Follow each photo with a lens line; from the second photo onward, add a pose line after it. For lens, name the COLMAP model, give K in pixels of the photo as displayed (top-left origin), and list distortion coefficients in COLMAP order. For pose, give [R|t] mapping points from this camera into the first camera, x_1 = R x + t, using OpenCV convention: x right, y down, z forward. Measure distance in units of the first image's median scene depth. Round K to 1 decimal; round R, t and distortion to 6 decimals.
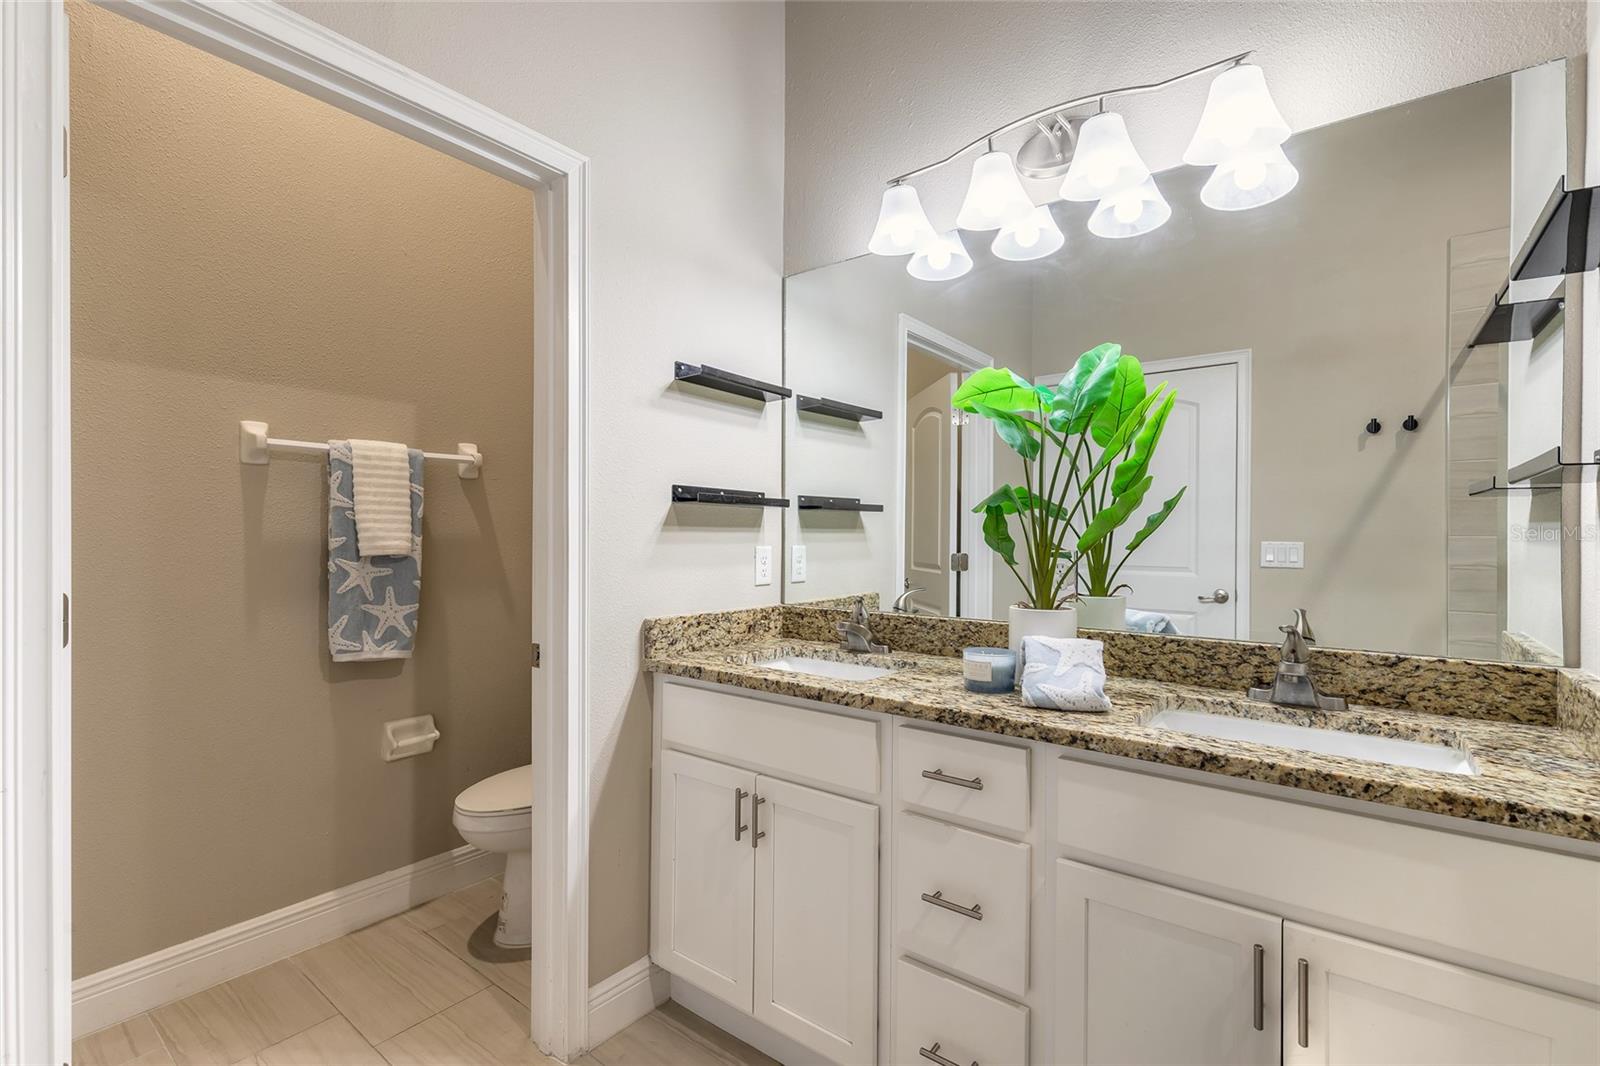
lens RADIAL K [[725.4, 0, 800.7], [0, 725.4, 537.8], [0, 0, 1]] dist [0.009895, -0.001607]
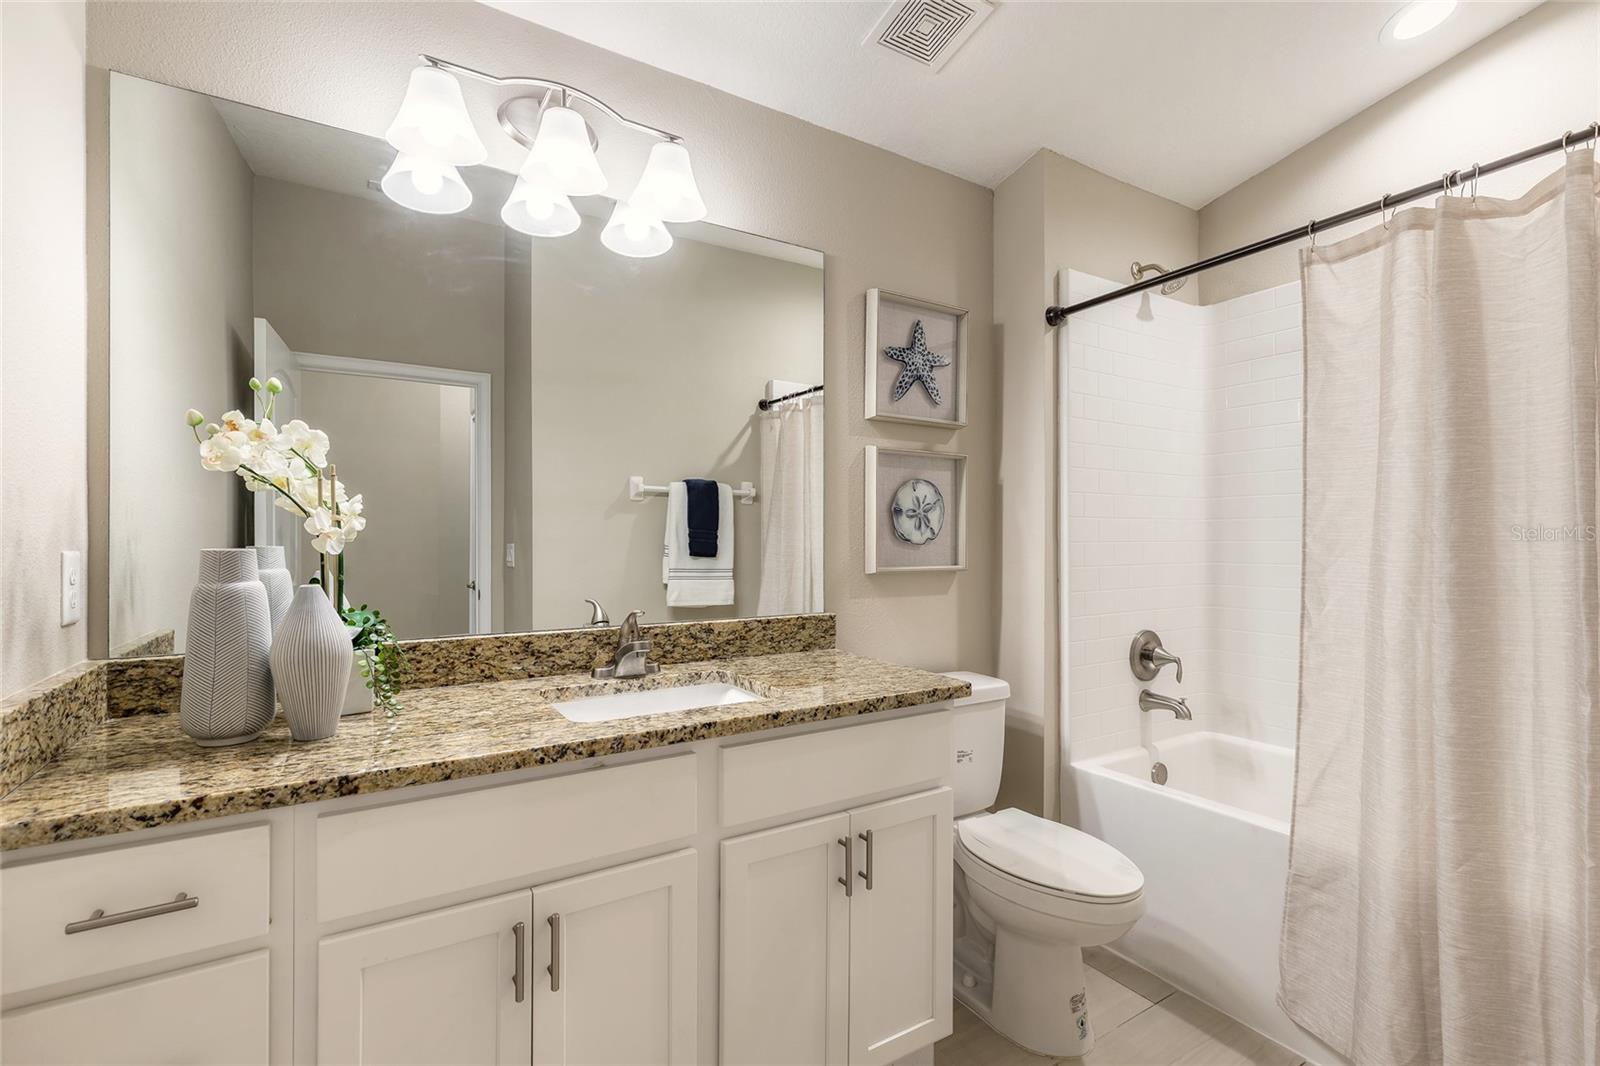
lens RADIAL K [[725.4, 0, 836.6], [0, 725.4, 531.2], [0, 0, 1]] dist [0.009895, -0.001607]
pose [[0.330798, 0.009210, 0.943657, -0.345152], [0.011785, 0.999834, -0.013890, 0.005714], [-0.943628, 0.015716, 0.330635, 0.293577]]
